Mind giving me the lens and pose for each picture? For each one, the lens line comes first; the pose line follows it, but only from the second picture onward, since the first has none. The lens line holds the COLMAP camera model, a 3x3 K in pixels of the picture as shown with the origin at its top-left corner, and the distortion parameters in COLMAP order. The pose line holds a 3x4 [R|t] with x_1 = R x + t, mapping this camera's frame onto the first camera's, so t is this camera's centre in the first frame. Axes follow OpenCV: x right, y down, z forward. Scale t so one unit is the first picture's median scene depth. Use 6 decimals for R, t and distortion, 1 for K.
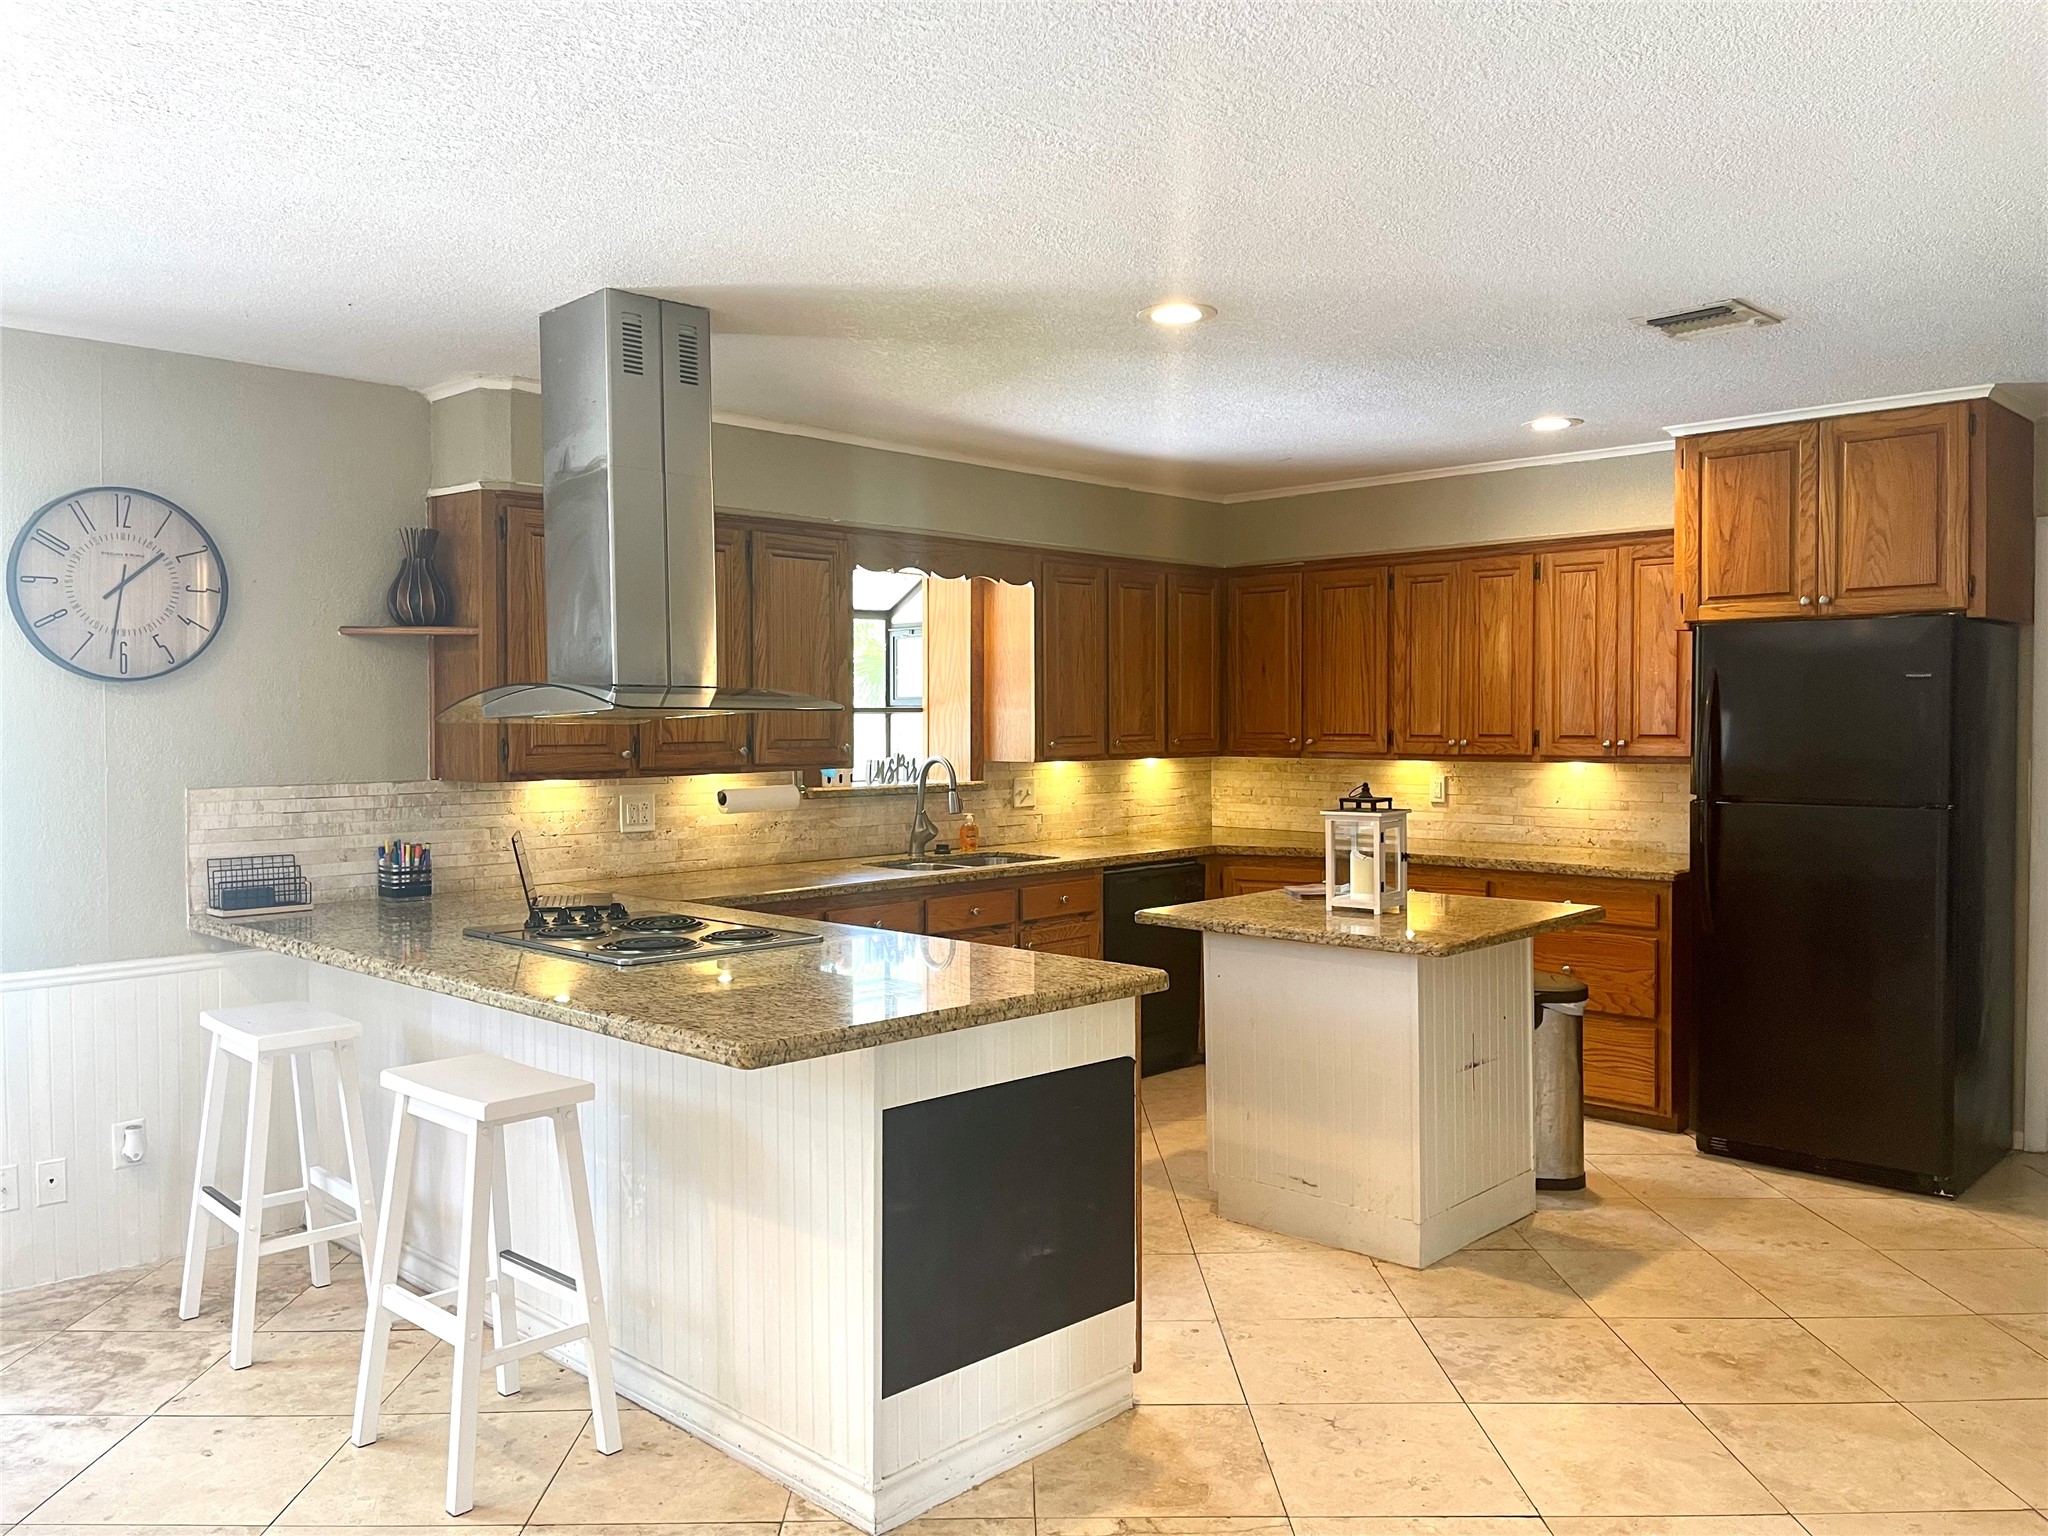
lens RADIAL K [[1554.6, 0, 1036.8], [0, 1554.6, 747.8], [0, 0, 1]] dist [0.070594, -0.086255]
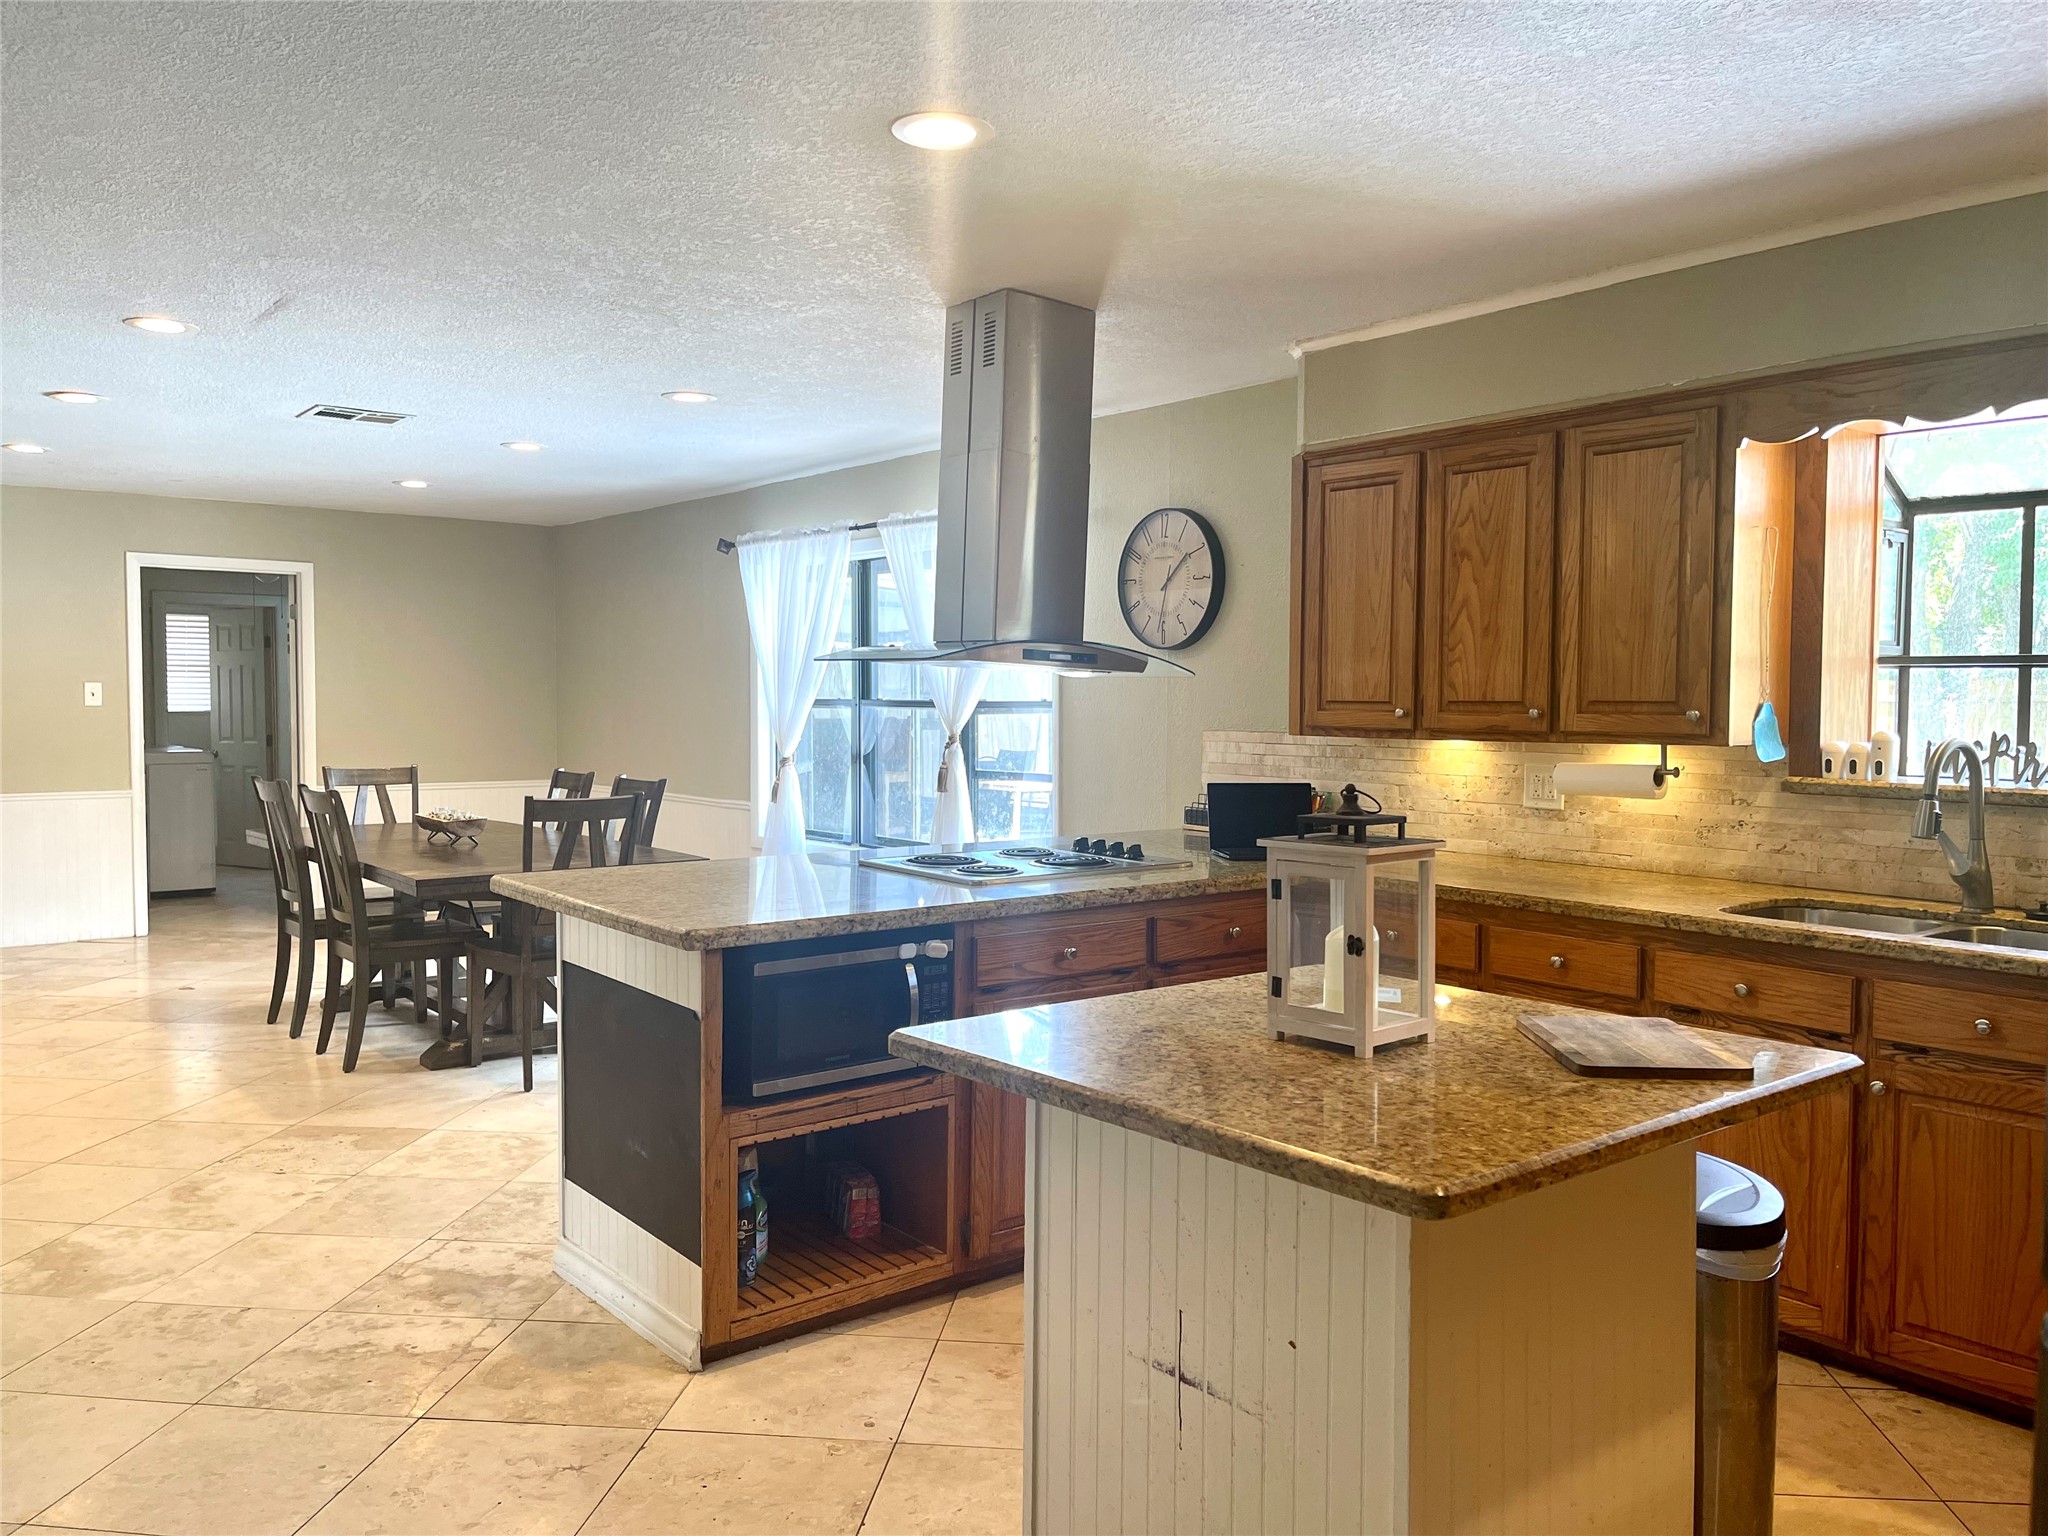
lens RADIAL K [[1554.6, 0, 1036.5], [0, 1554.6, 758.0], [0, 0, 1]] dist [0.070594, -0.086255]
pose [[-0.123637, 0.042662, -0.991410, 0.598944], [-0.025905, 0.998596, 0.046202, -0.005435], [0.991989, 0.031394, -0.122358, 0.805052]]
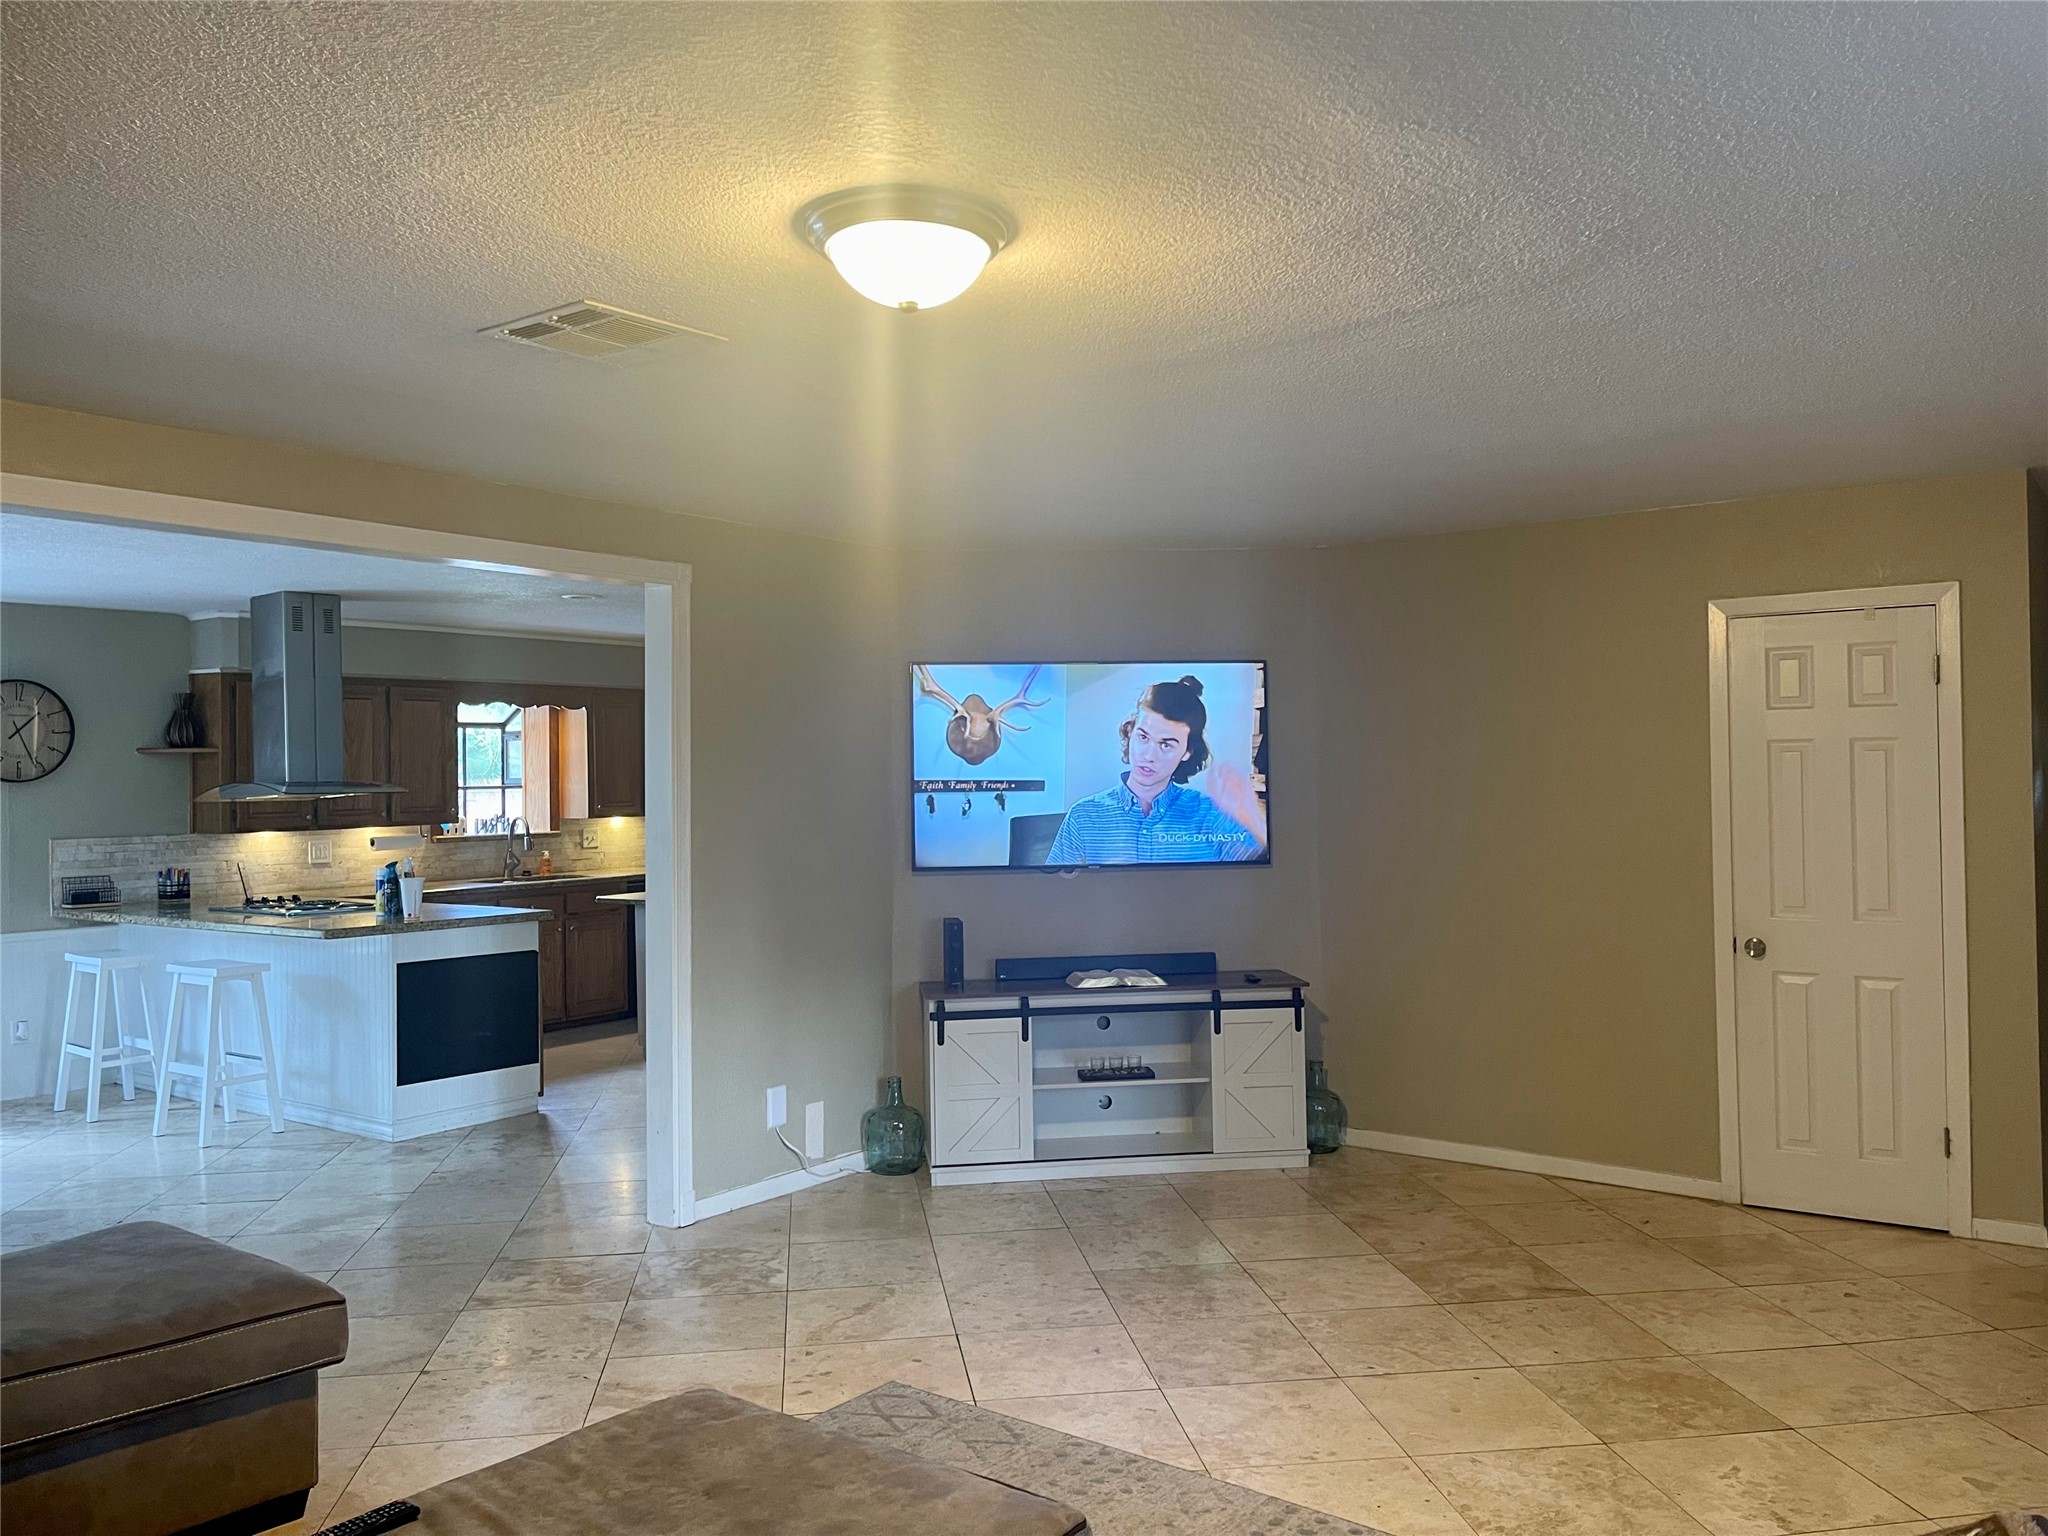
lens RADIAL K [[1554.6, 0, 1054.3], [0, 1554.6, 755.0], [0, 0, 1]] dist [0.070594, -0.086255]
pose [[0.990578, -0.010544, 0.136540, 0.294709], [0.015123, 0.999356, -0.032545, 0.004070], [-0.136109, 0.034303, 0.990100, -0.781563]]
